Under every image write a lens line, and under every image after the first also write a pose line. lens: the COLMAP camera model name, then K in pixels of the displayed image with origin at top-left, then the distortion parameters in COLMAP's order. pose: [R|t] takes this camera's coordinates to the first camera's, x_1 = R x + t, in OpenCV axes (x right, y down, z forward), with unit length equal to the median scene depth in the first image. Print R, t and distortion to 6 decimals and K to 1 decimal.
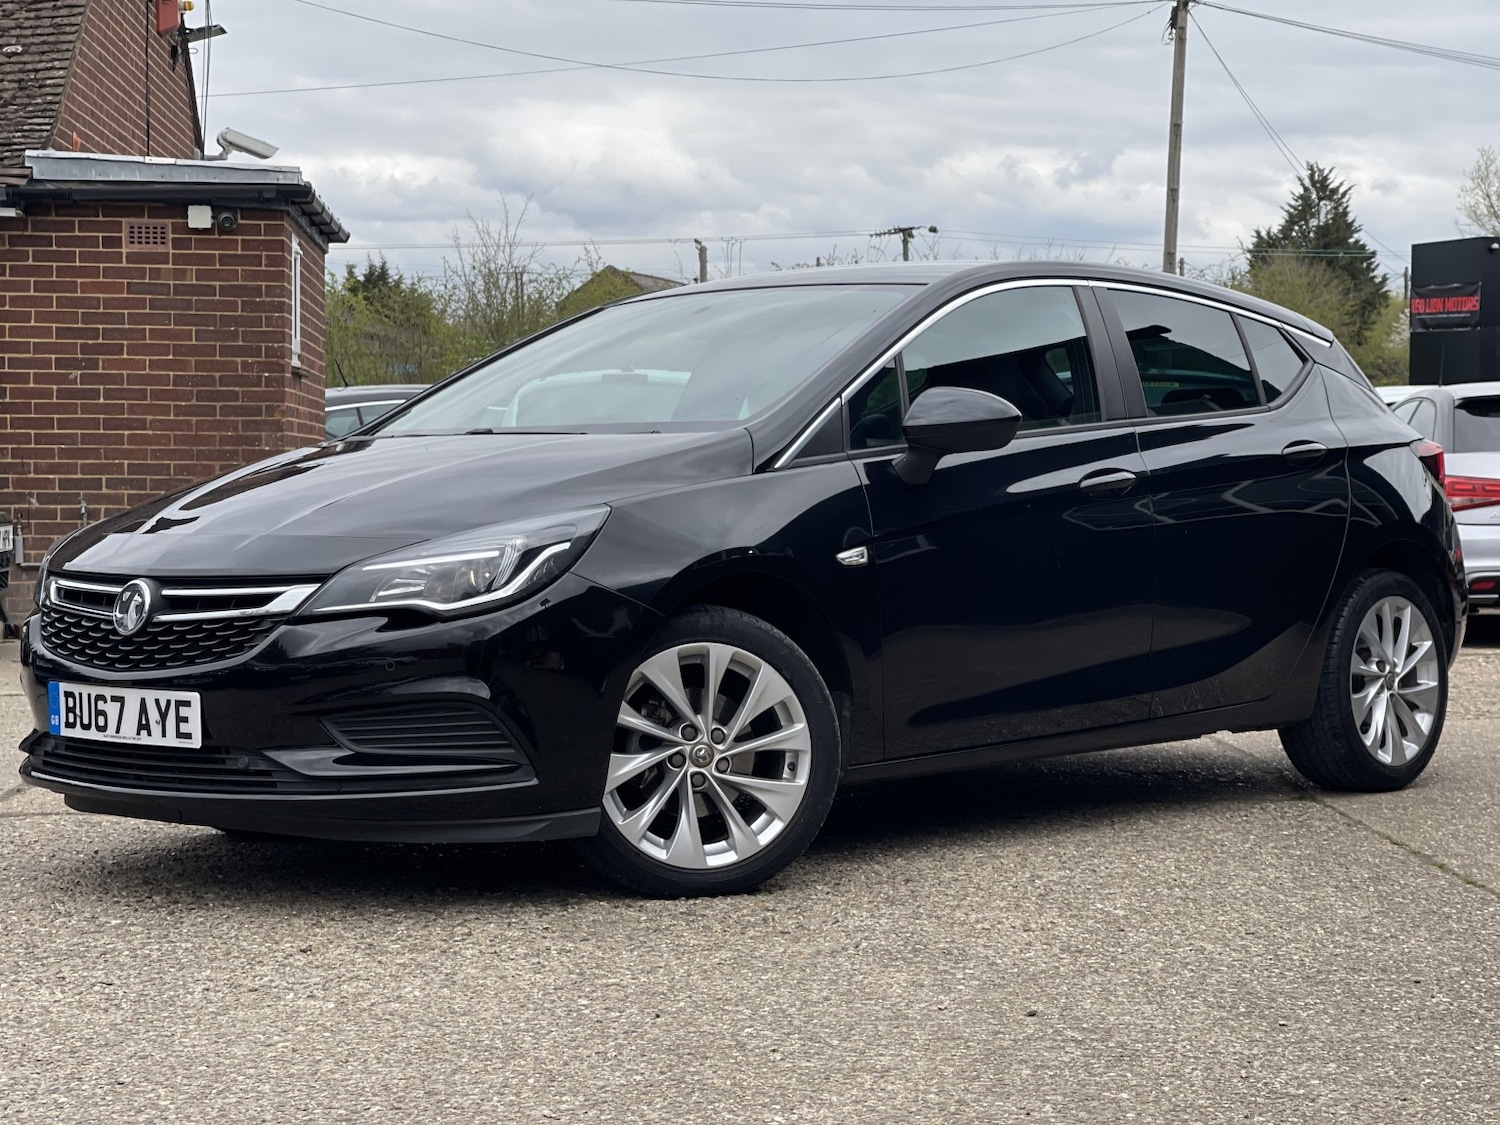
lens RADIAL K [[2808.1, 0, 756.0], [0, 2808.1, 540.1], [0, 0, 1]] dist [0.272074, -0.601782]
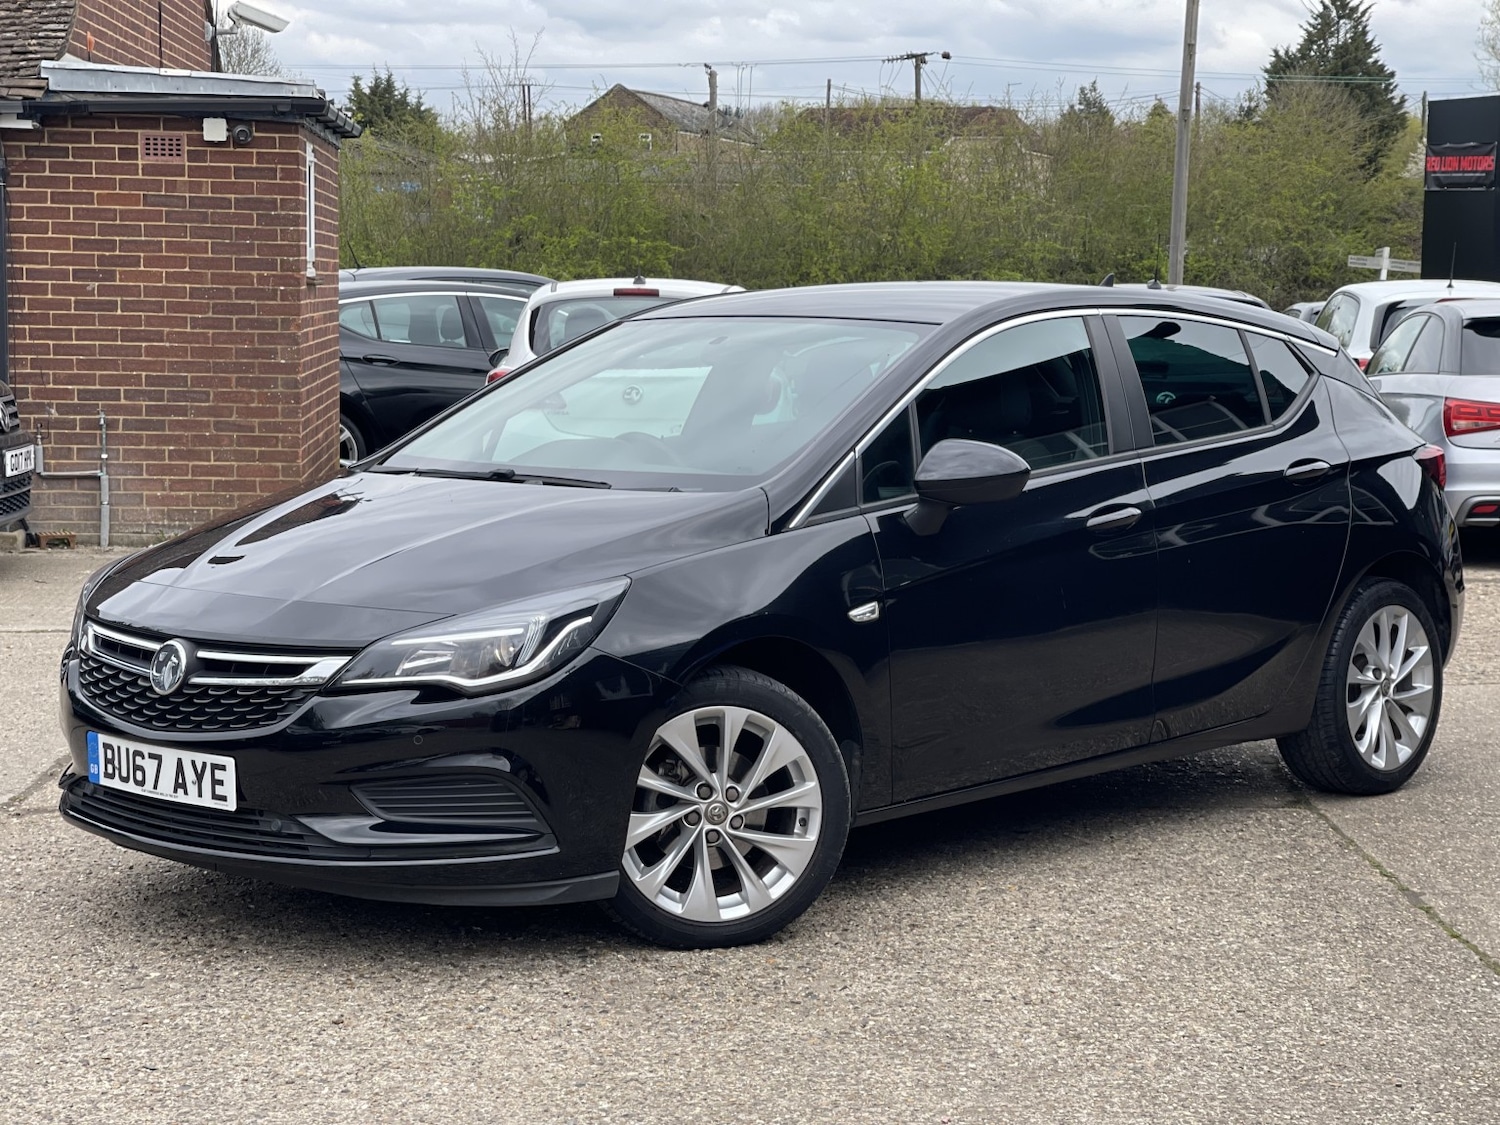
lens RADIAL K [[2806.4, 0, 750.0], [0, 2806.4, 562.5], [0, 0, 1]] dist [0.278499, -0.708202]
pose [[0.999936, 0.010647, -0.003782, -0.003899], [-0.010342, 0.997265, 0.073176, -0.090520], [0.004551, -0.073132, 0.997312, -0.027217]]
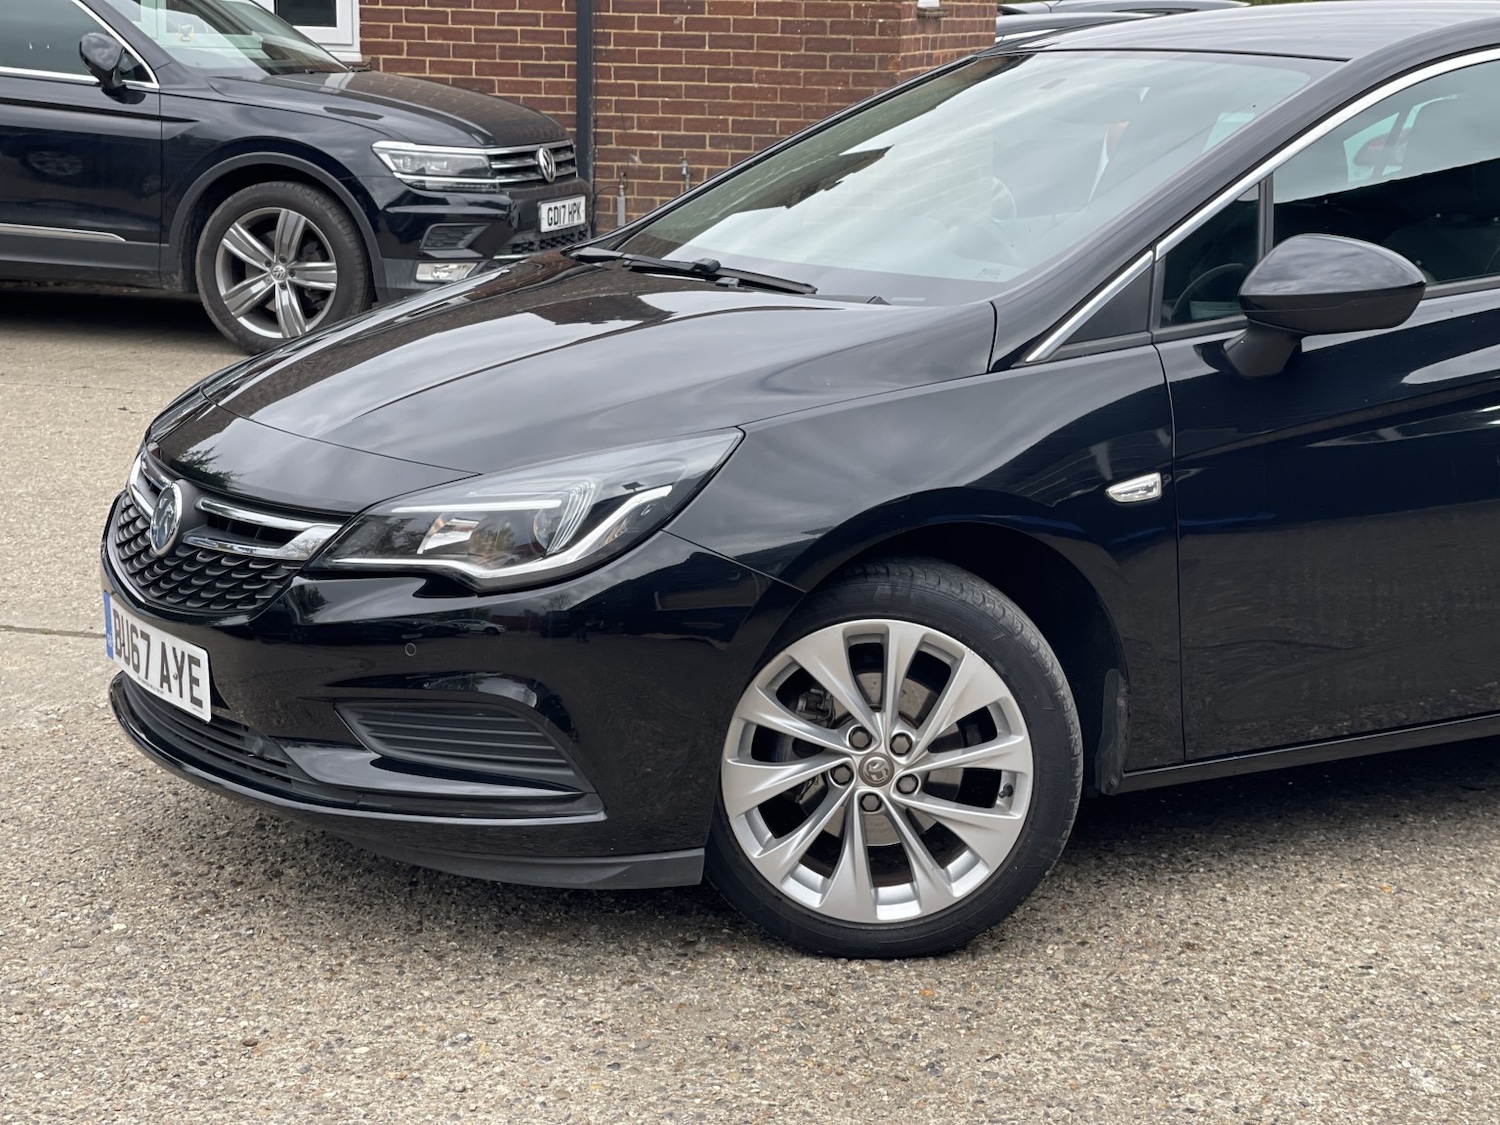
lens RADIAL K [[2808.1, 0, 756.0], [0, 2808.1, 540.1], [0, 0, 1]] dist [0.272074, -0.601782]
pose [[0.952704, 0.069870, -0.295759, 0.159542], [-0.022810, 0.986907, 0.159671, -0.095851], [0.303043, -0.145373, 0.941824, 0.312367]]
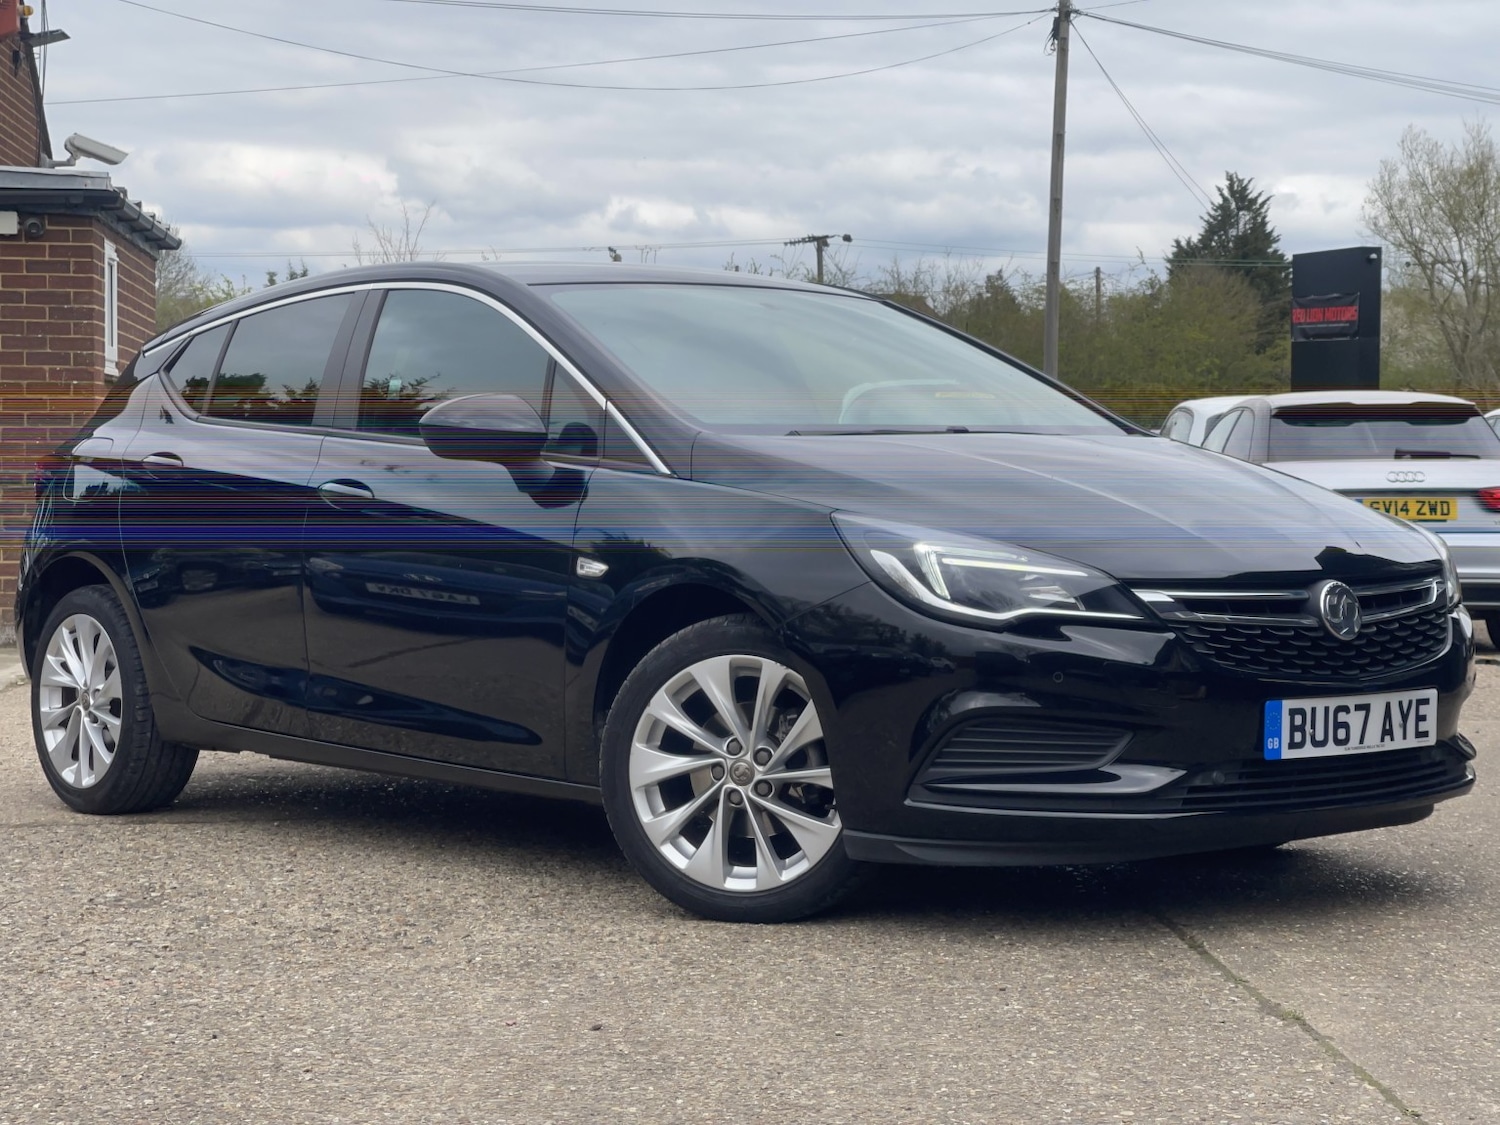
lens RADIAL K [[2808.1, 0, 756.0], [0, 2808.1, 540.1], [0, 0, 1]] dist [0.272074, -0.601782]
pose [[0.999688, -0.001377, 0.024930, 0.097839], [0.001450, 0.999995, -0.002930, -0.000584], [-0.024926, 0.002965, 0.999685, 0.004782]]
